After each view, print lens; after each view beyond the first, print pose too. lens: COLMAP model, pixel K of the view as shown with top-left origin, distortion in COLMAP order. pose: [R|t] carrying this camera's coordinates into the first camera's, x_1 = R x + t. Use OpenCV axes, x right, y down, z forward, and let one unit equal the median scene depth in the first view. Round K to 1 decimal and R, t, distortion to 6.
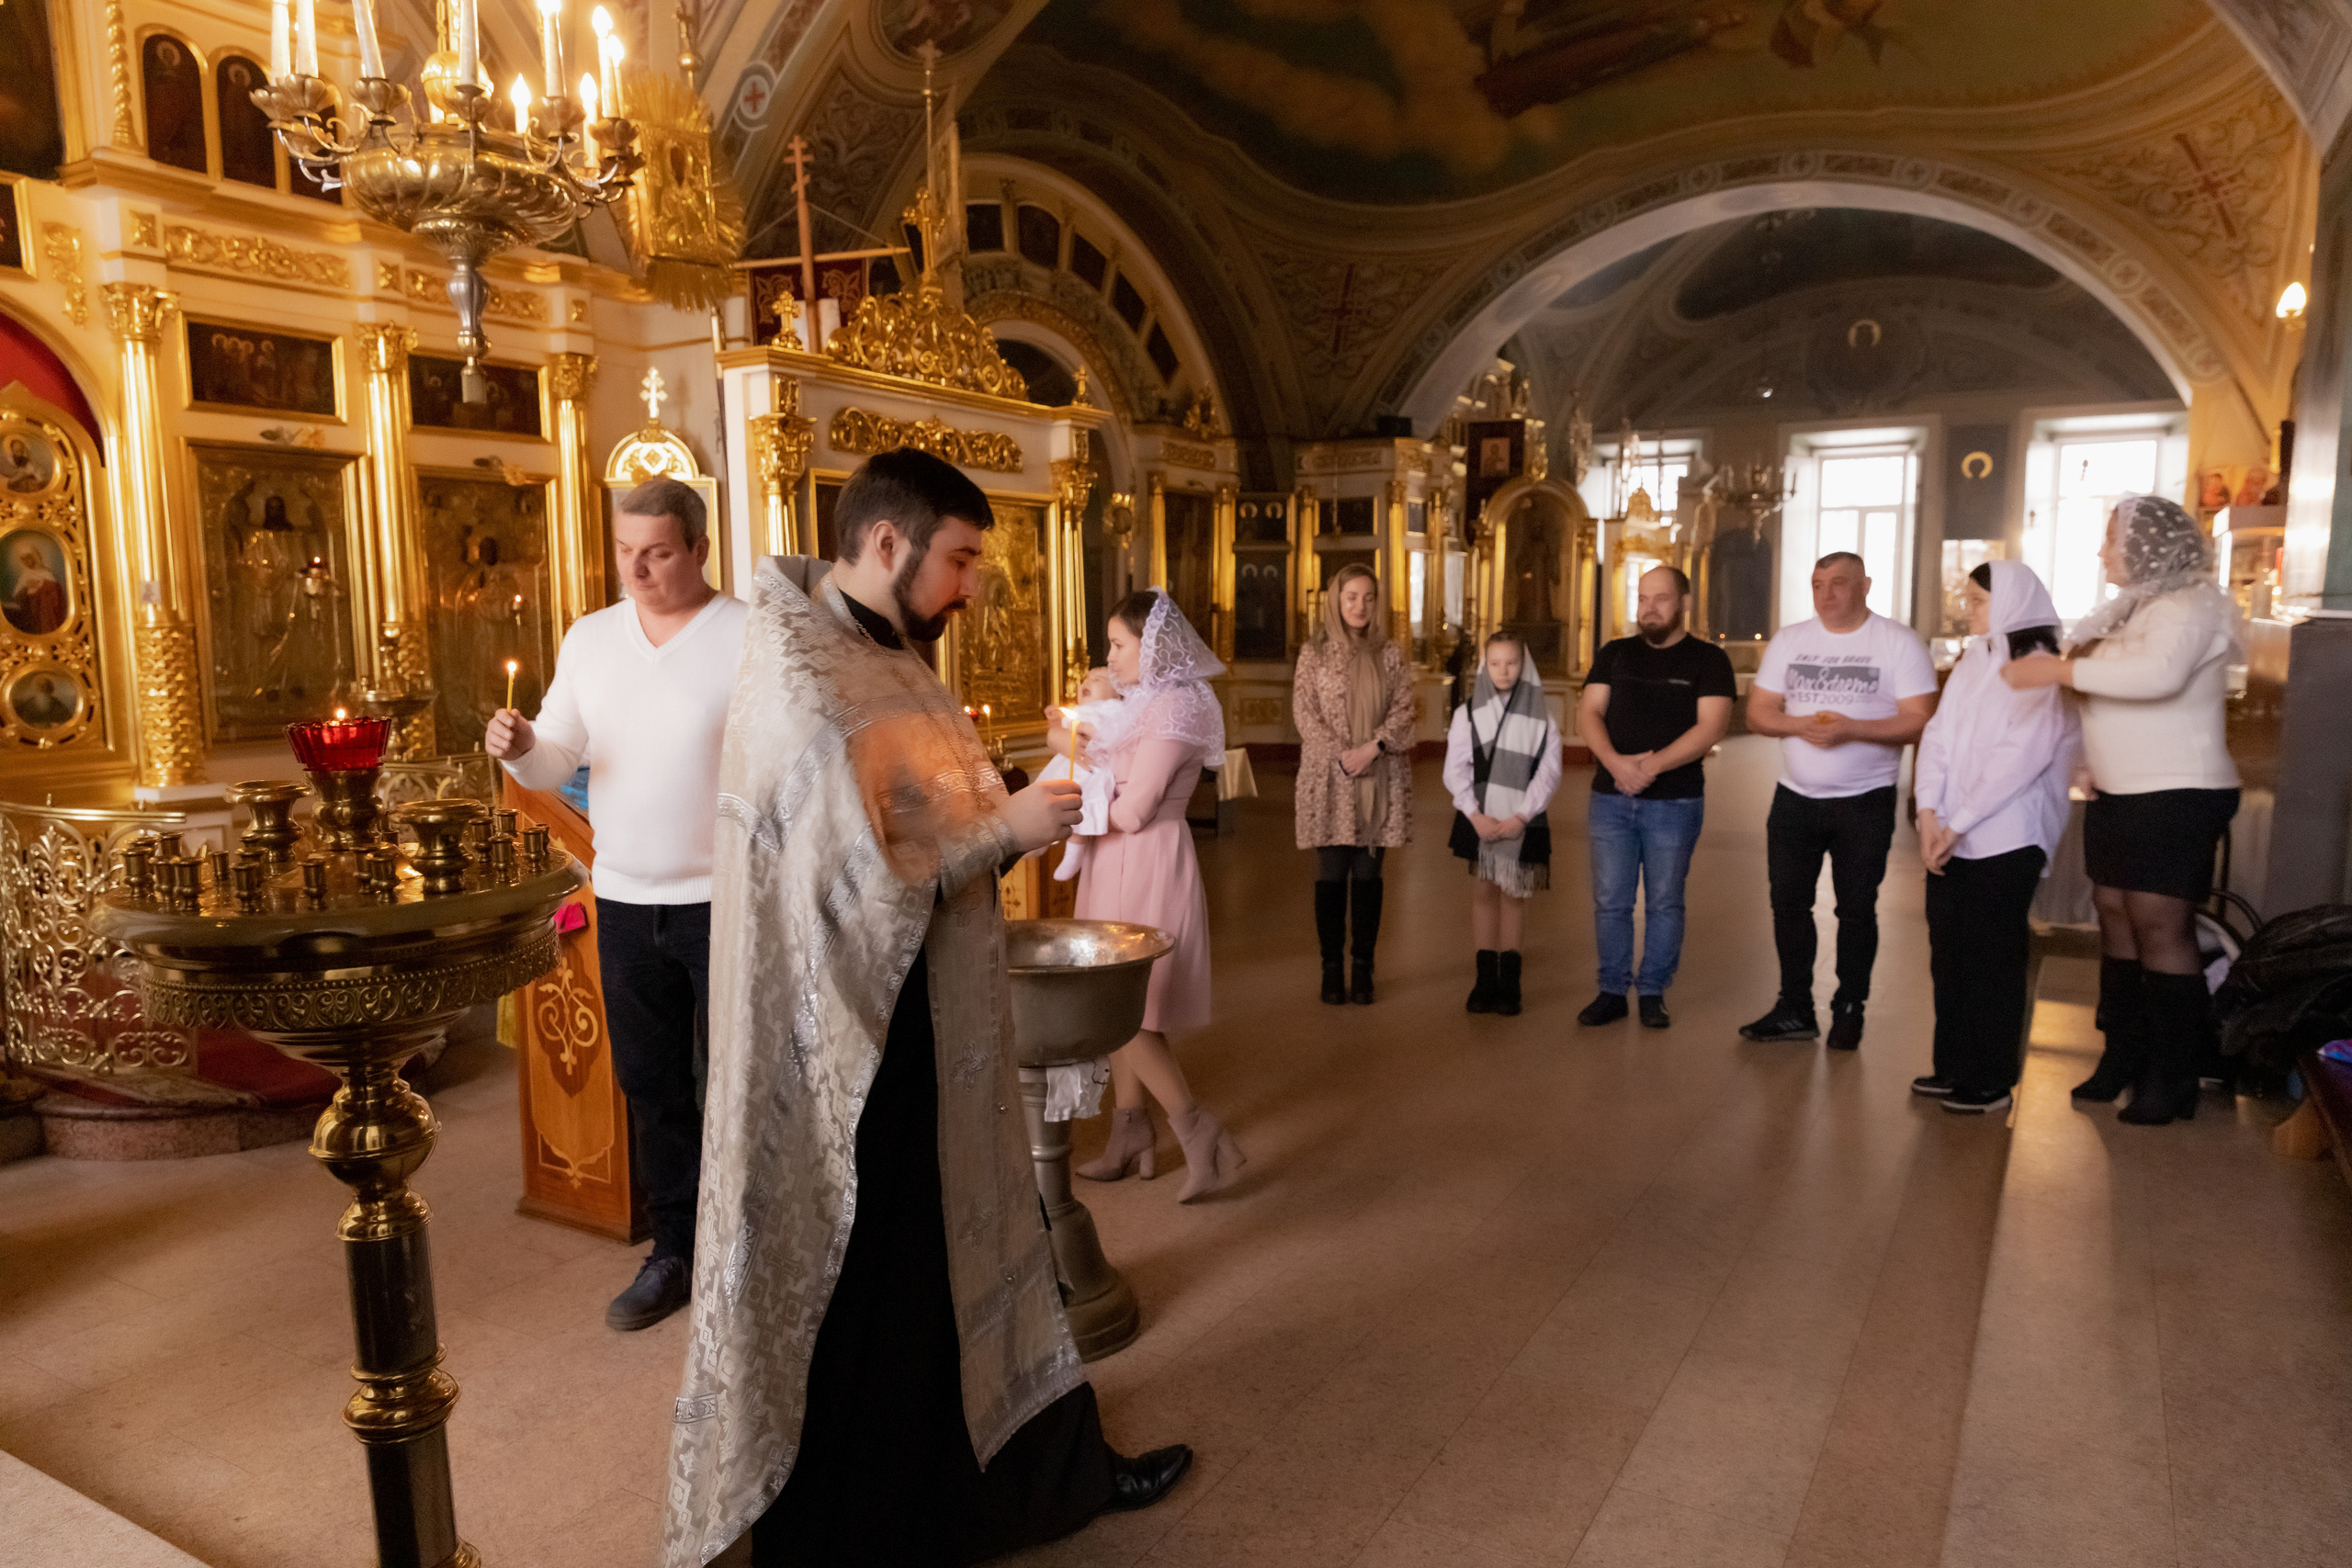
lens RADIAL K [[1550.3, 0, 1167.4], [0, 1550.3, 787.2], [0, 0, 1]] dist [0.009192, 0.002304]
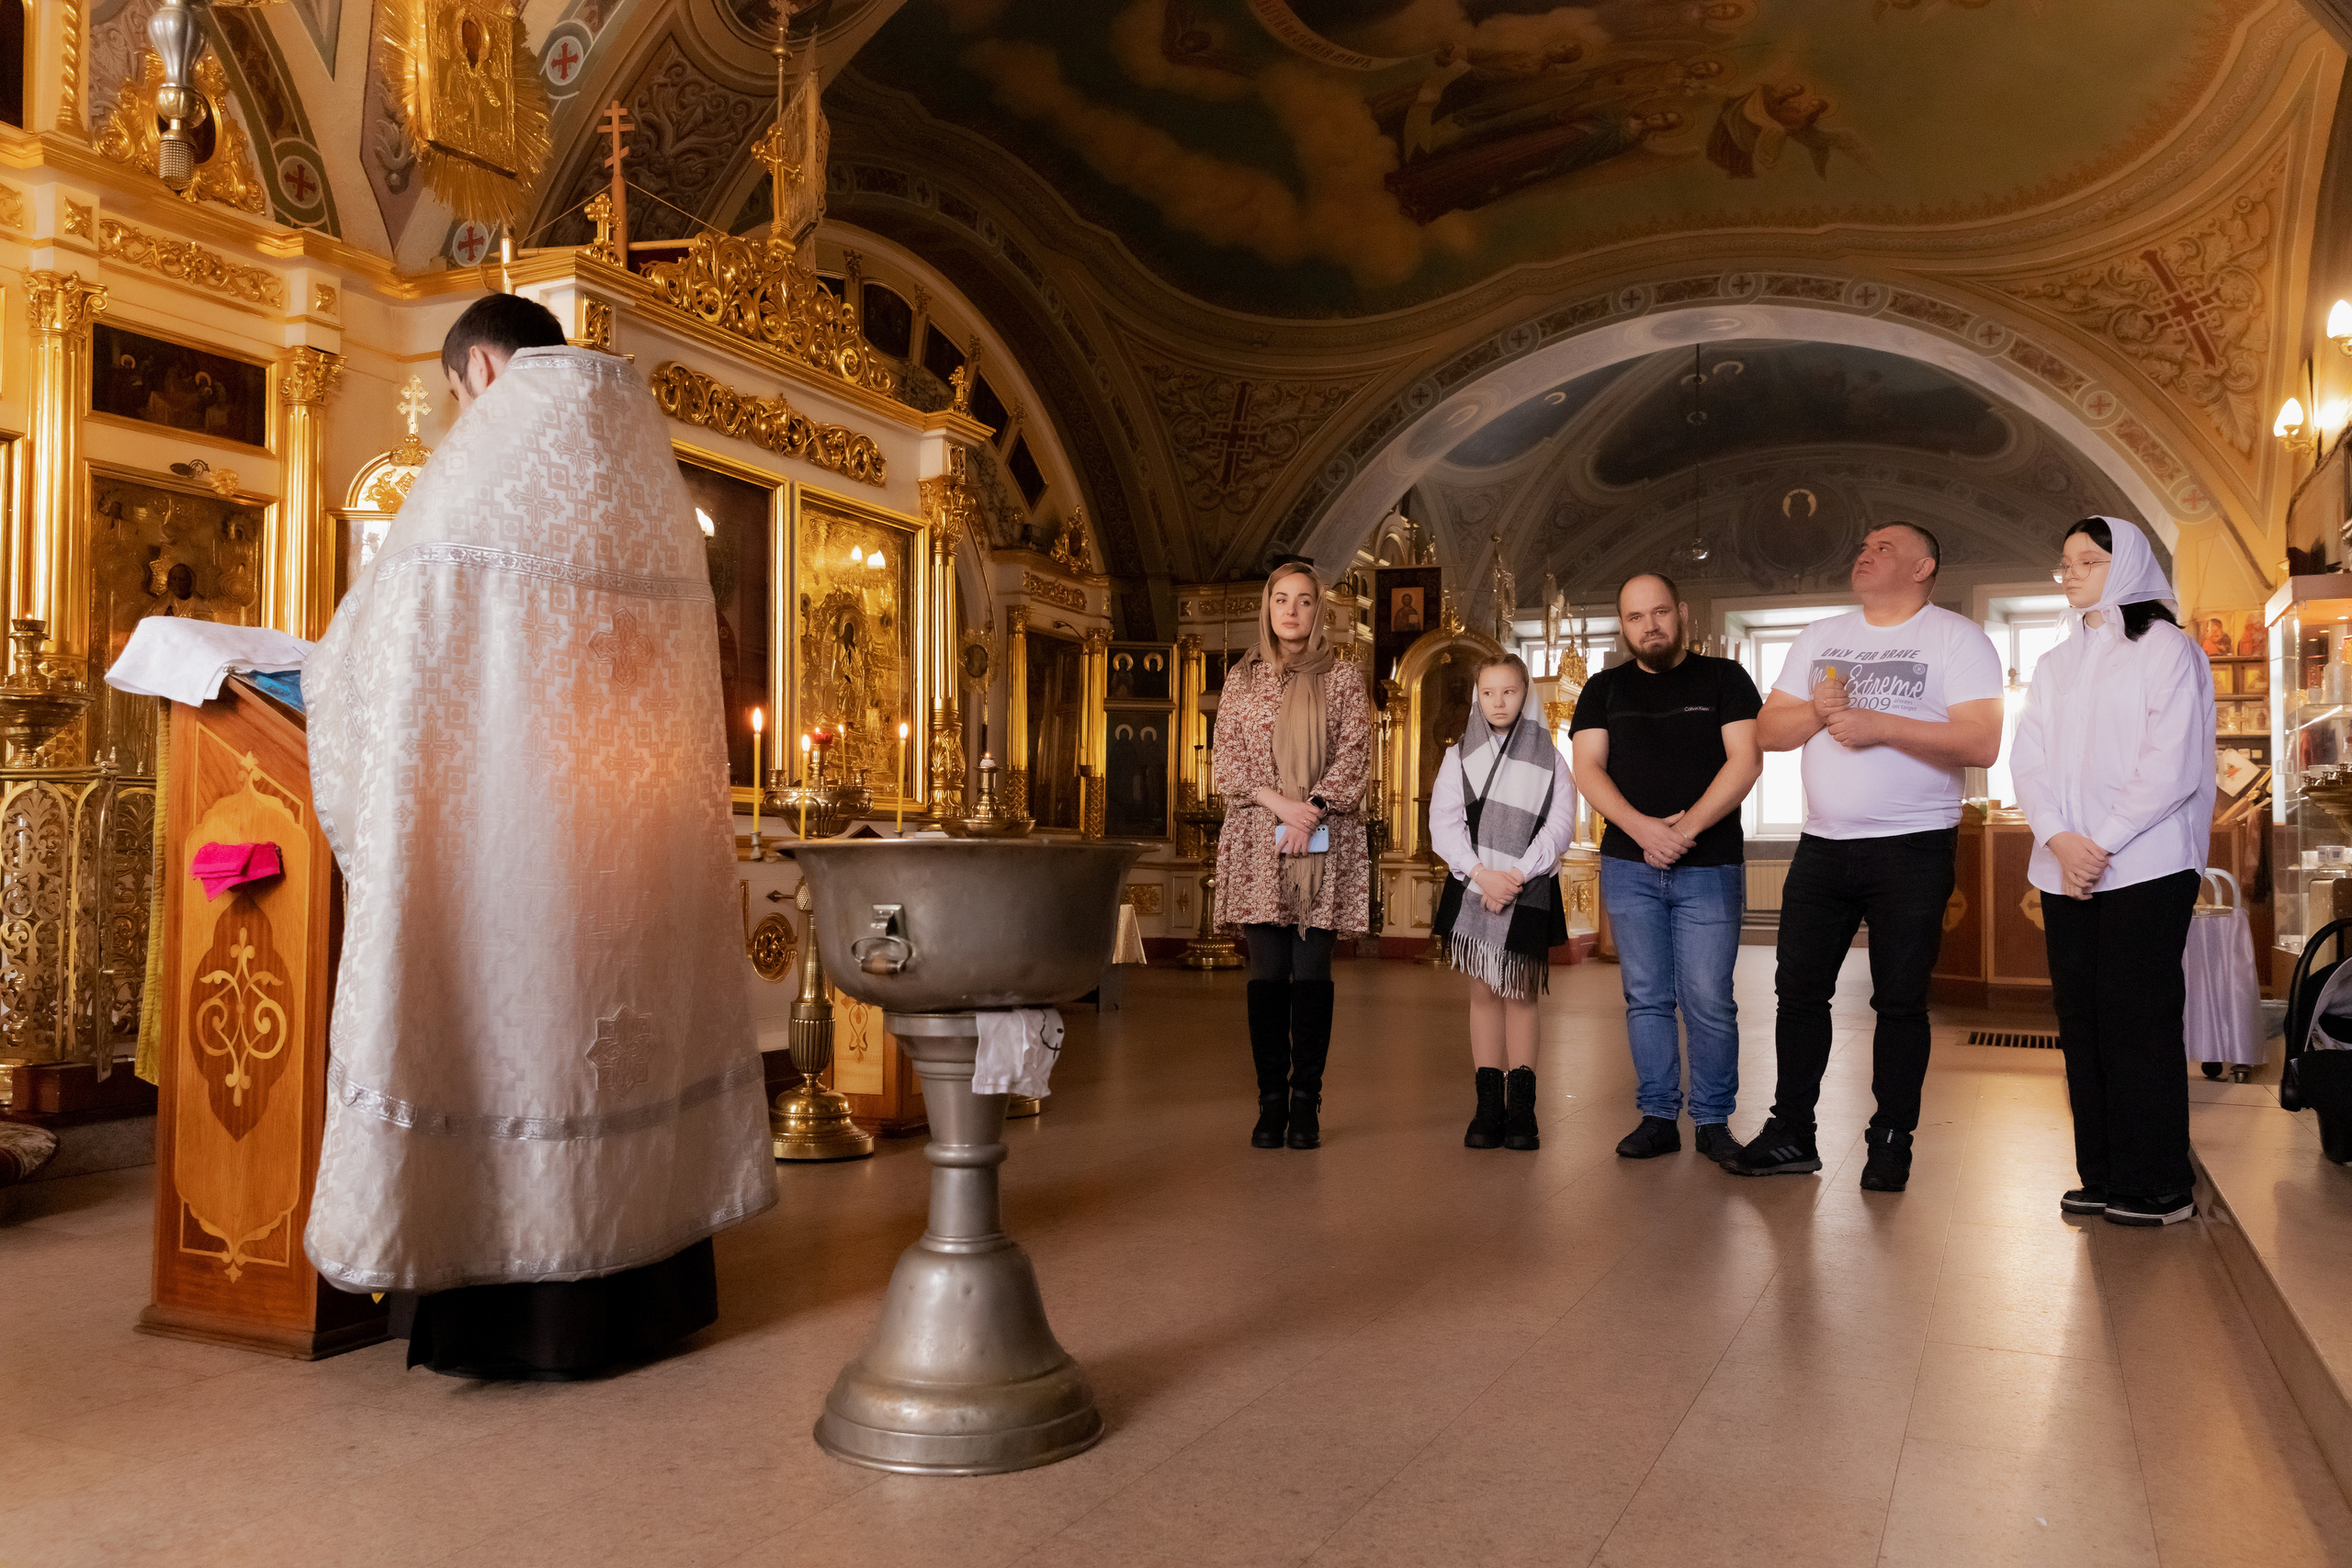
lens RADIAL K [[1807.0, 0, 1169.1], [0, 1807.0, 776.9], [0, 0, 1]] dist [-0.004345, 0.028276]
pose [[0.995704, 0.015721, 0.091245, -0.026420], [-0.001527, 0.988133, -0.153596, 0.078306], [-0.092577, 0.152797, 0.983912, 0.079202]]
